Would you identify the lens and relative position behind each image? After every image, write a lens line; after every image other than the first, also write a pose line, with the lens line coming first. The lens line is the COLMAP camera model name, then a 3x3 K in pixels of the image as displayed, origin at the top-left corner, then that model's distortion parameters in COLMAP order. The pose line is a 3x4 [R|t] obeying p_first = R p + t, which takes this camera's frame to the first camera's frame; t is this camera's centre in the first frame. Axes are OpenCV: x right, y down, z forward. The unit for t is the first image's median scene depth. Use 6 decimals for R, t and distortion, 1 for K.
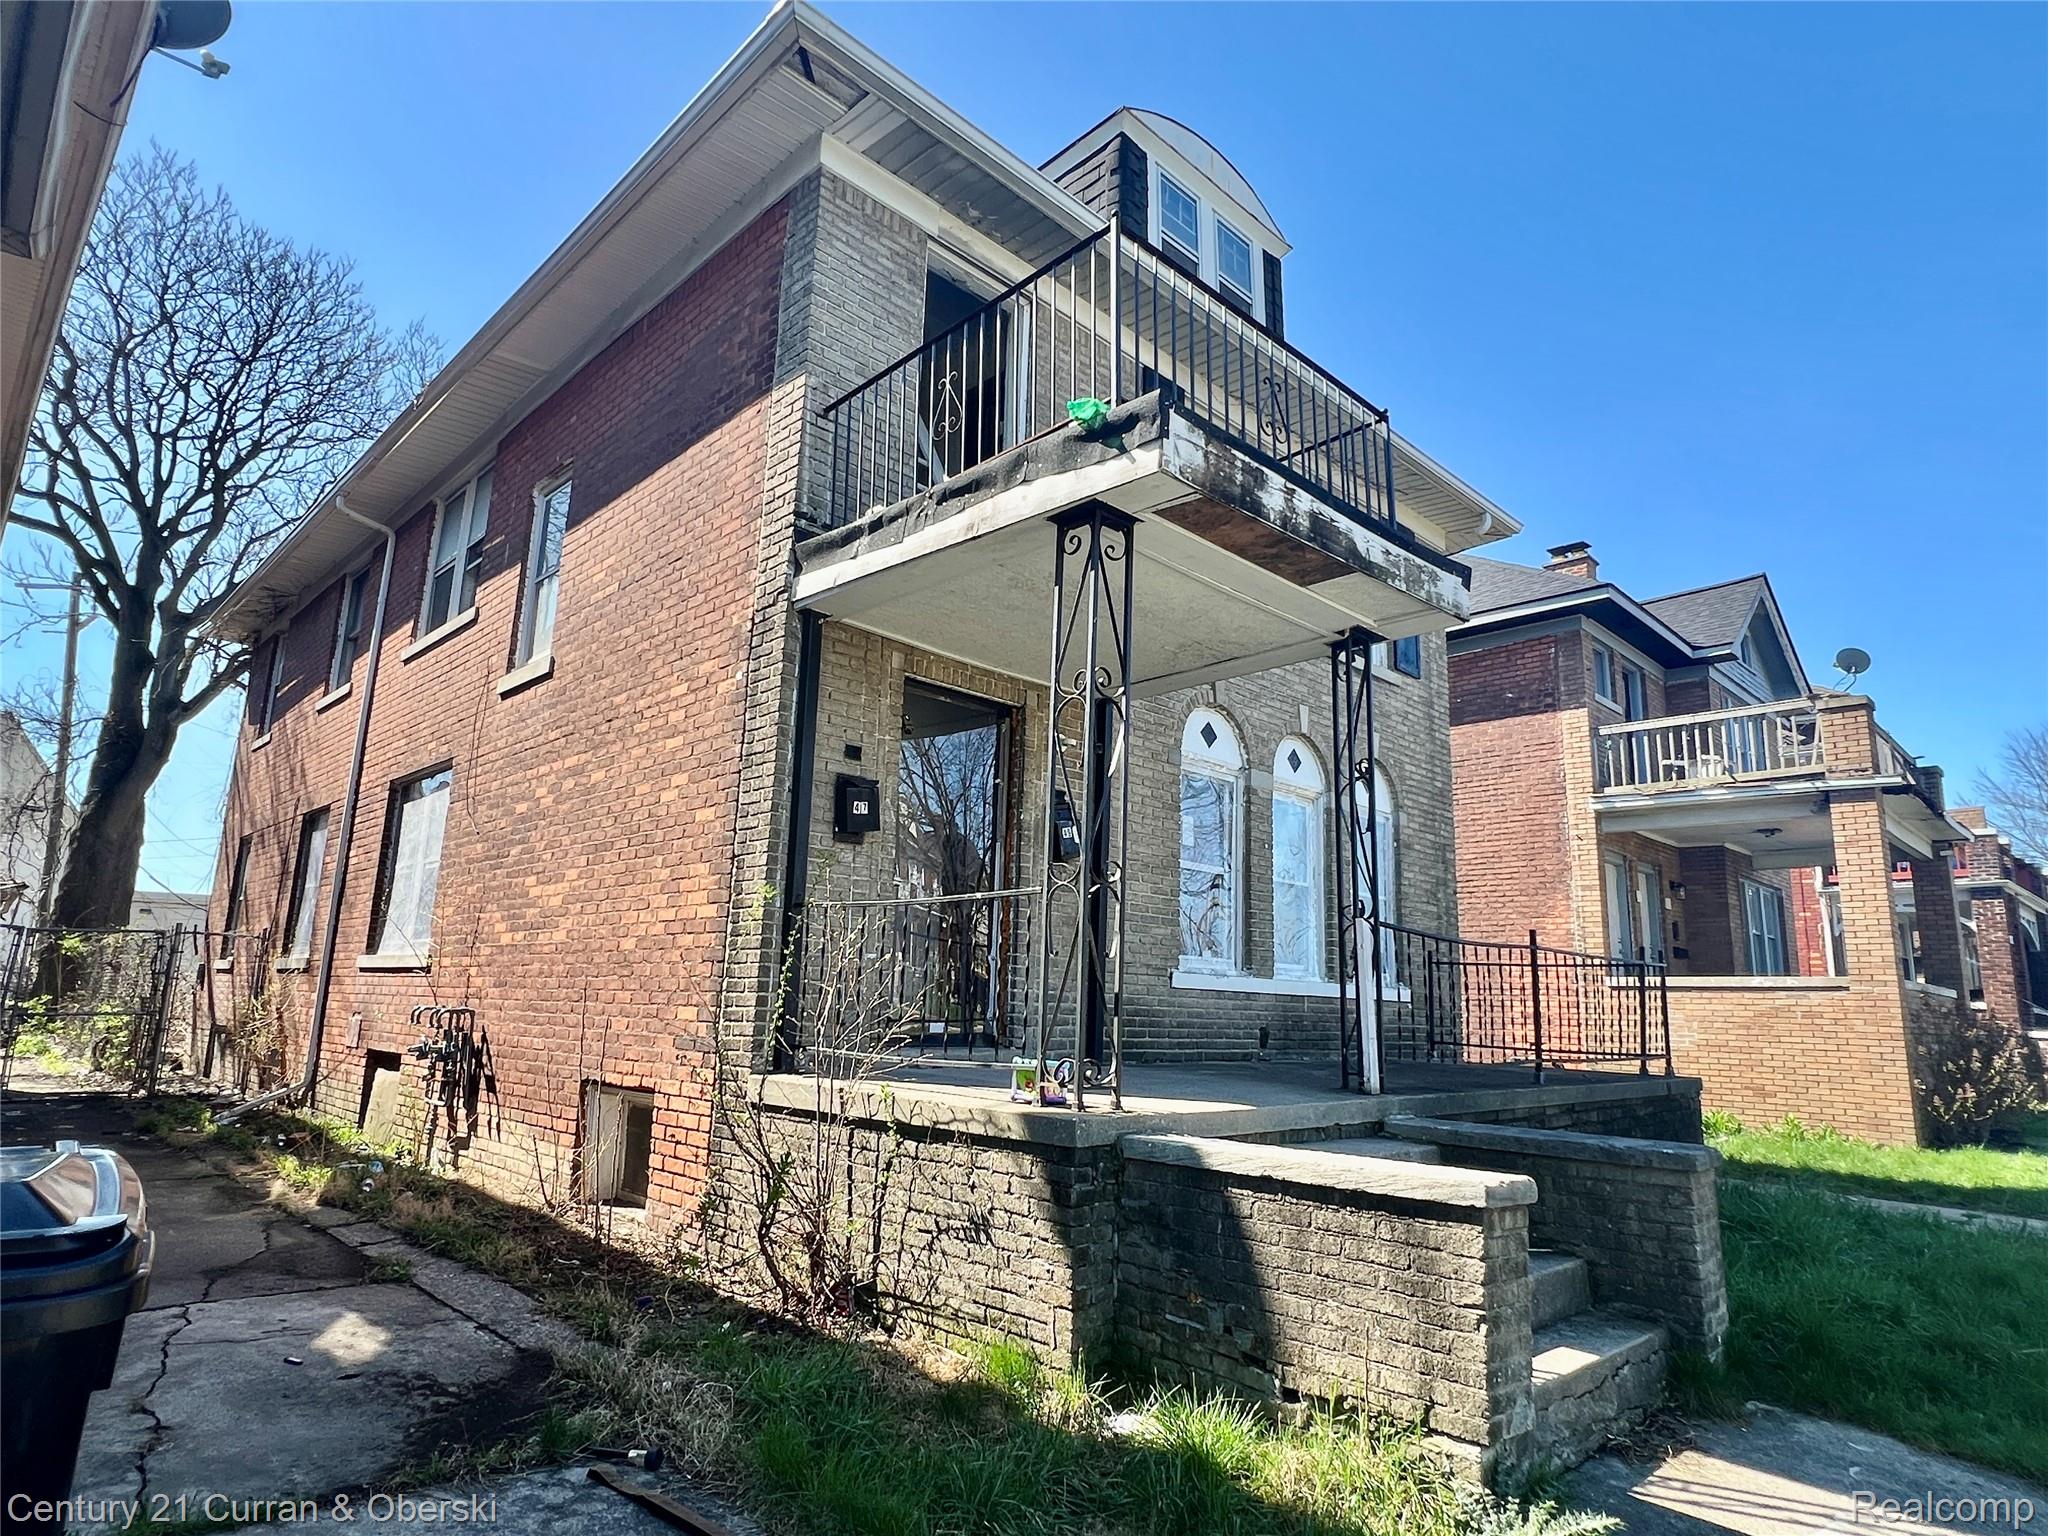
lens RADIAL K [[1169.1, 0, 1018.1], [0, 1169.1, 773.1], [0, 0, 1]] dist [-0.003723, 0.011496]
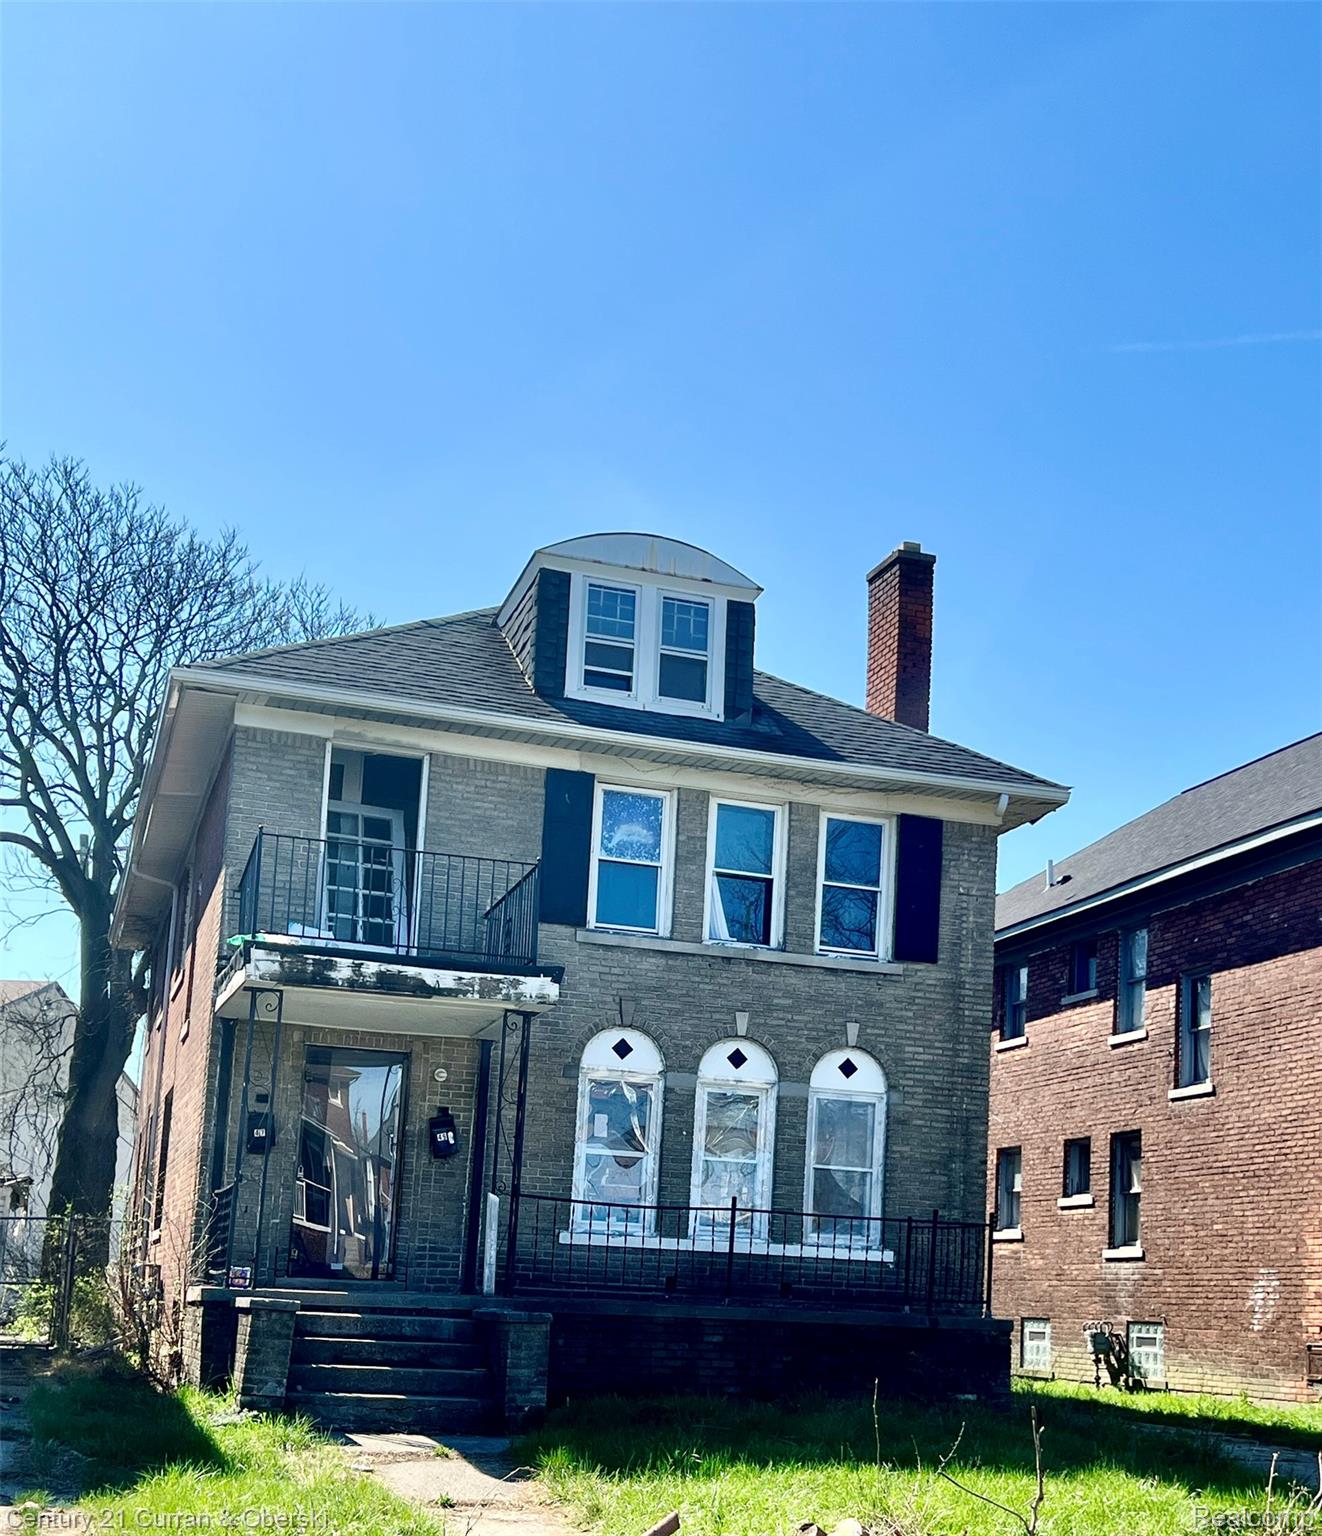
lens RADIAL K [[2032.7, 0, 738.1], [0, 2032.7, 1050.8], [0, 0, 1]] dist [0.128009, 0.000000]
pose [[0.906884, -0.047288, -0.418718, 1.186388], [0.069285, 0.996893, 0.037478, -0.103440], [0.415645, -0.062999, 0.907343, -0.943756]]
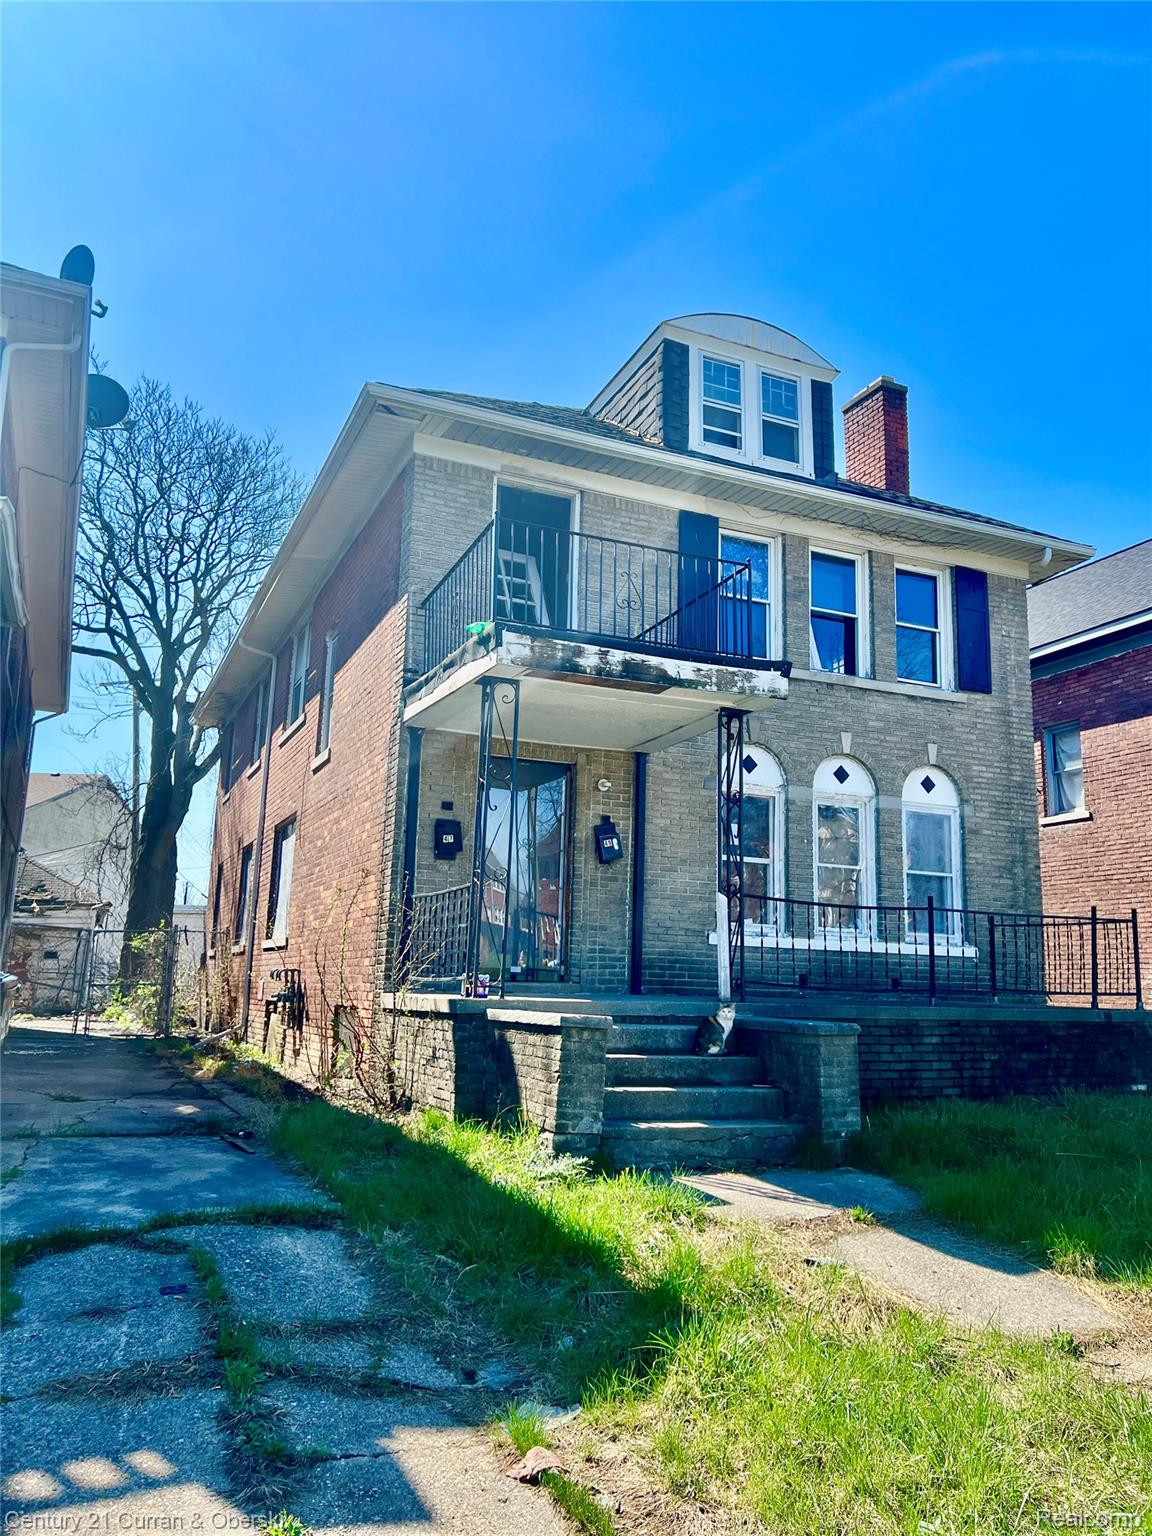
lens RADIAL K [[1158.5, 0, 579.3], [0, 1158.5, 760.7], [0, 0, 1]] dist [0.090223, -0.018094]
pose [[0.939354, -0.076039, -0.334412, 0.429273], [0.075186, 0.997049, -0.015513, -0.030261], [0.334605, -0.010571, 0.942299, -0.368272]]
